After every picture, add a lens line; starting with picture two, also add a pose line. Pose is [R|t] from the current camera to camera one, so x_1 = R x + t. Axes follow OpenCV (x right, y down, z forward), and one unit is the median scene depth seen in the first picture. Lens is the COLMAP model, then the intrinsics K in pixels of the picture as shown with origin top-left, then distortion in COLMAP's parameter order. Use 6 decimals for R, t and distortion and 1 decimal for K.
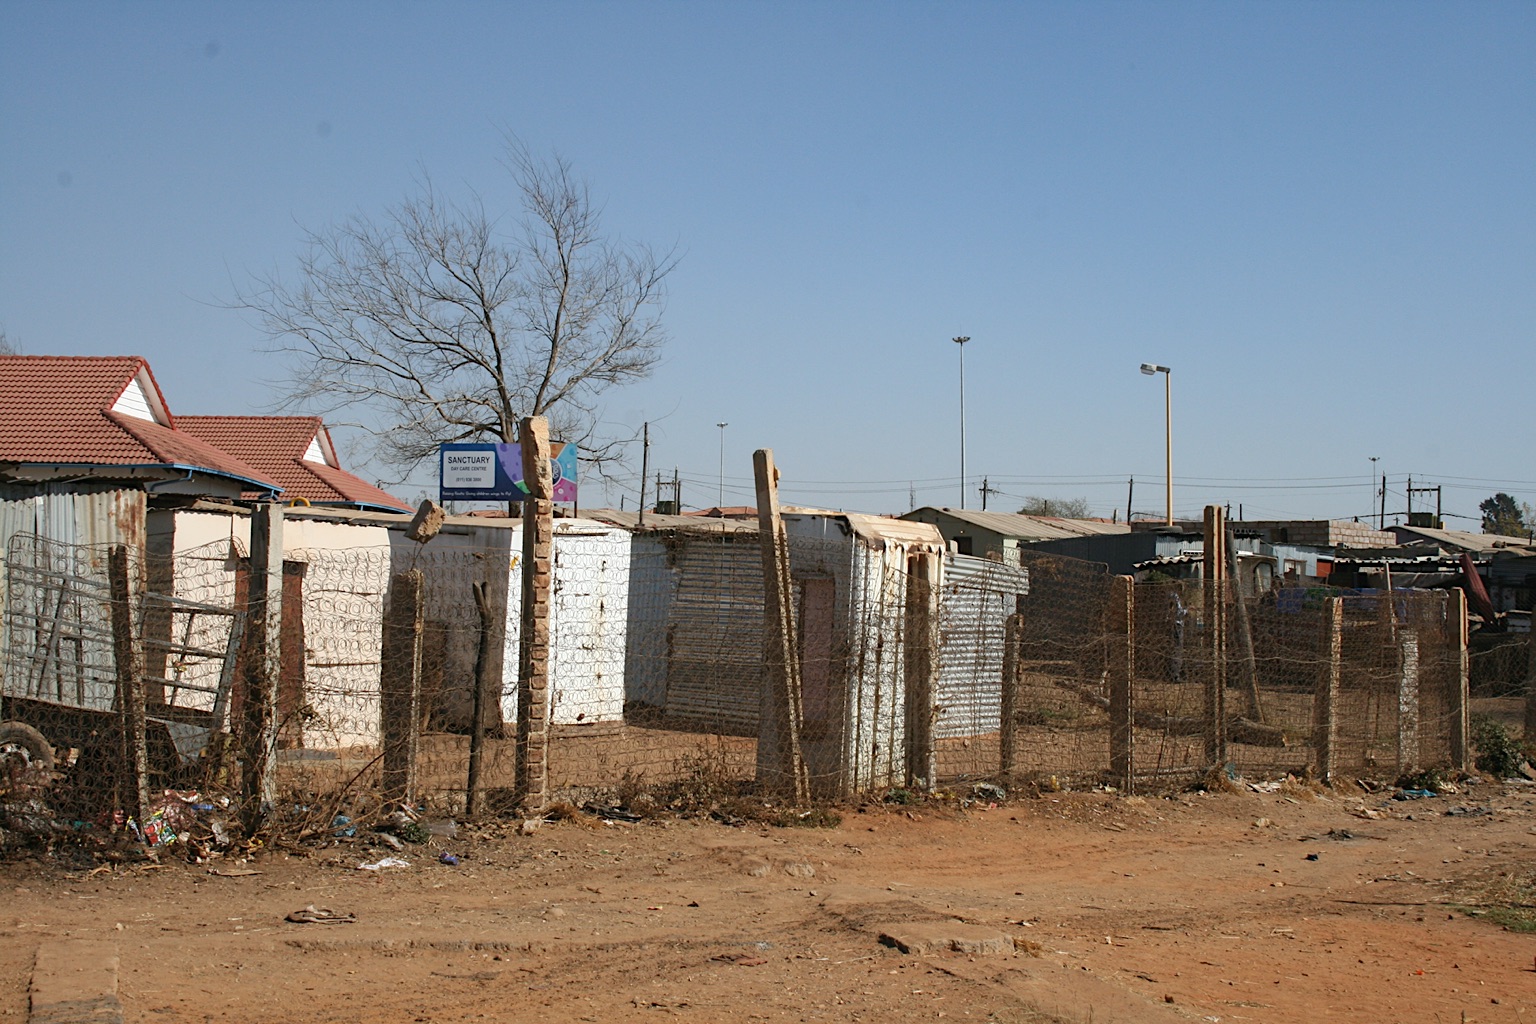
lens RADIAL K [[2381.6, 0, 765.1], [0, 2381.6, 509.2], [0, 0, 1]] dist [0.003792, 0.000000]
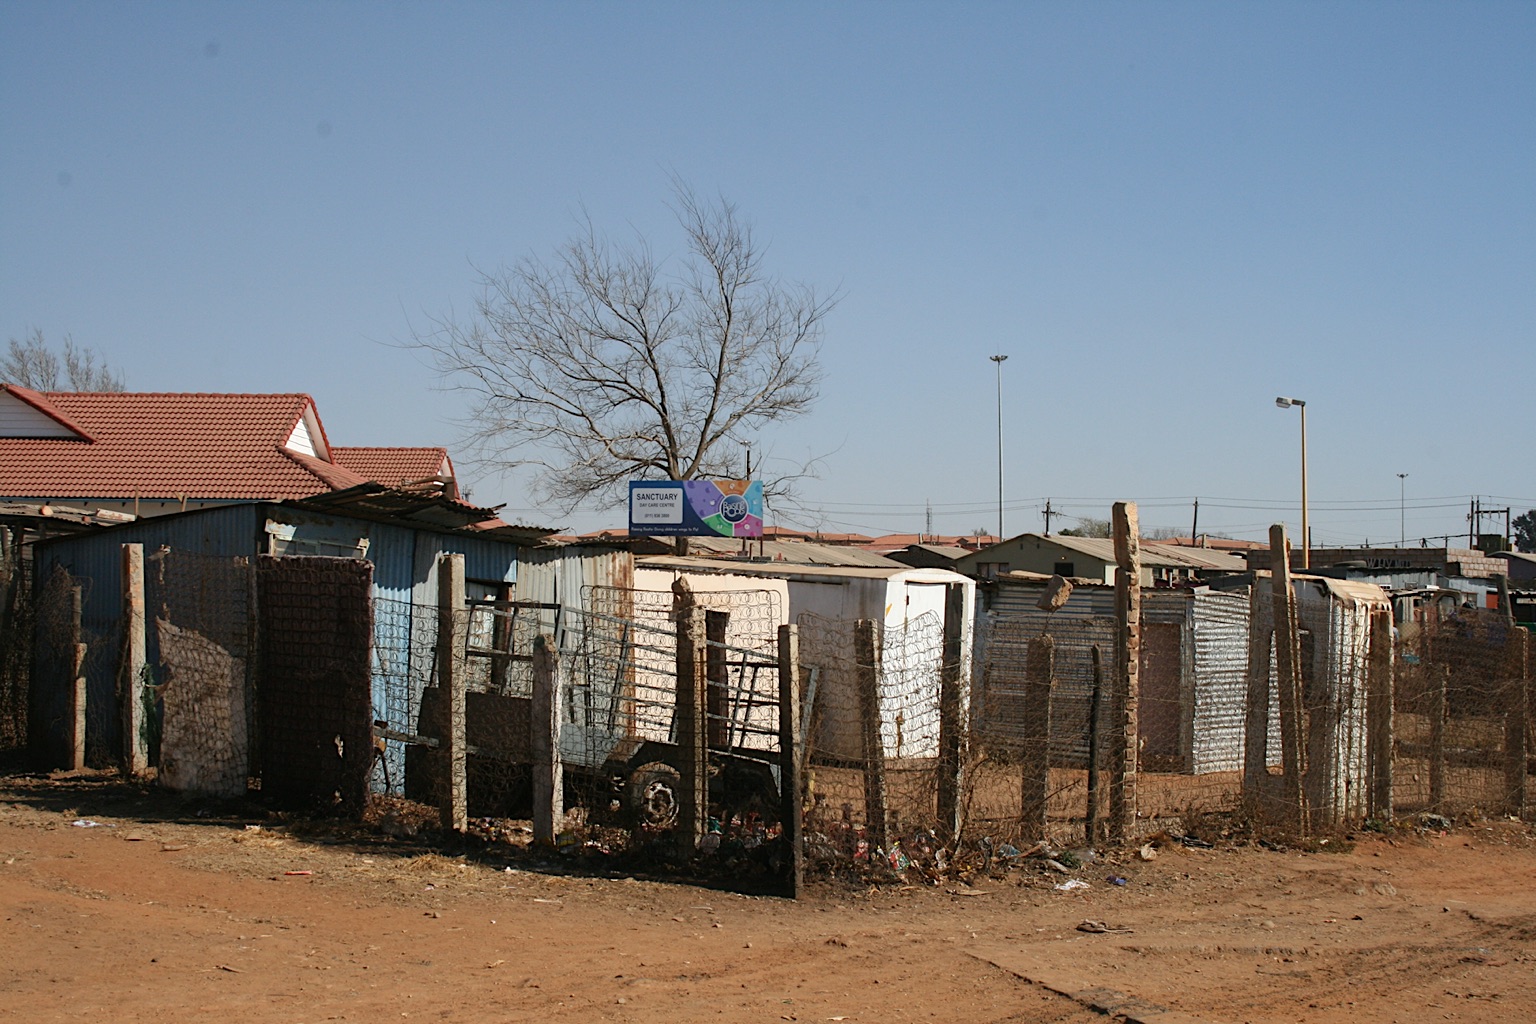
lens RADIAL K [[2439.7, 0, 766.4], [0, 2439.7, 514.6], [0, 0, 1]] dist [0.038498, 0.000000]
pose [[0.999966, -0.002688, 0.007765, -0.077897], [0.002719, 0.999988, -0.004013, -0.007831], [-0.007755, 0.004034, 0.999962, -0.054367]]
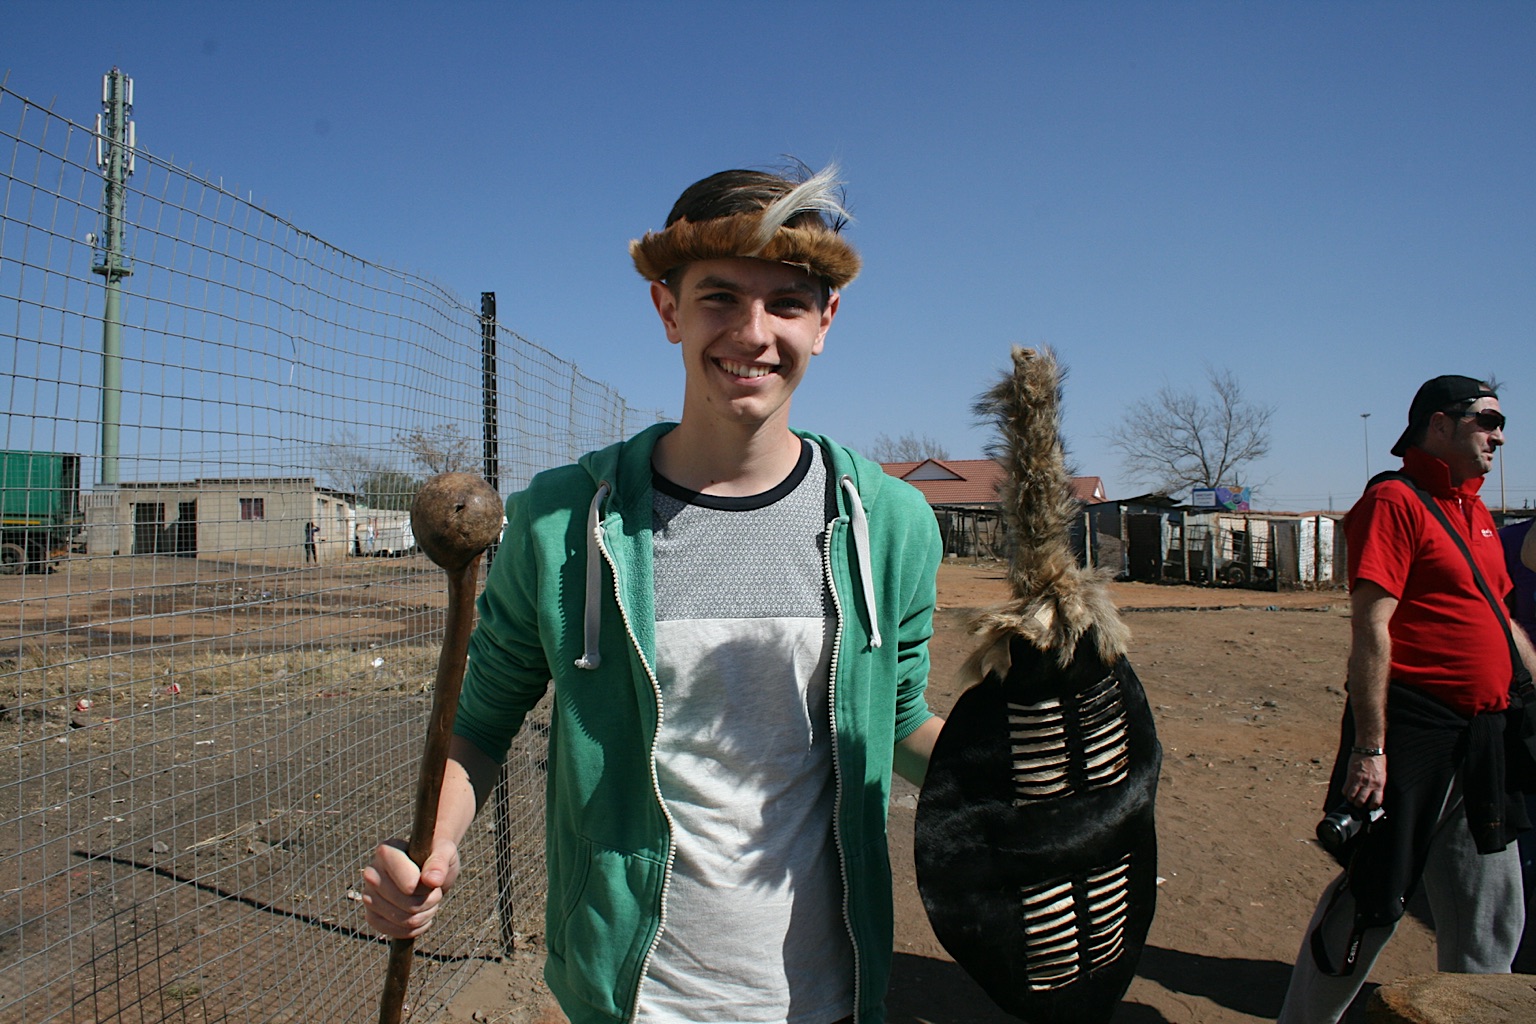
lens RADIAL K [[1297.8, 0, 771.1], [0, 1297.8, 506.4], [0, 0, 1]] dist [-0.130677, 0.004572]
pose [[0.941248, -0.033975, -0.336003, -0.092962], [0.031432, 0.999421, -0.013006, -0.005134], [0.336251, 0.001680, 0.941771, -0.381872]]
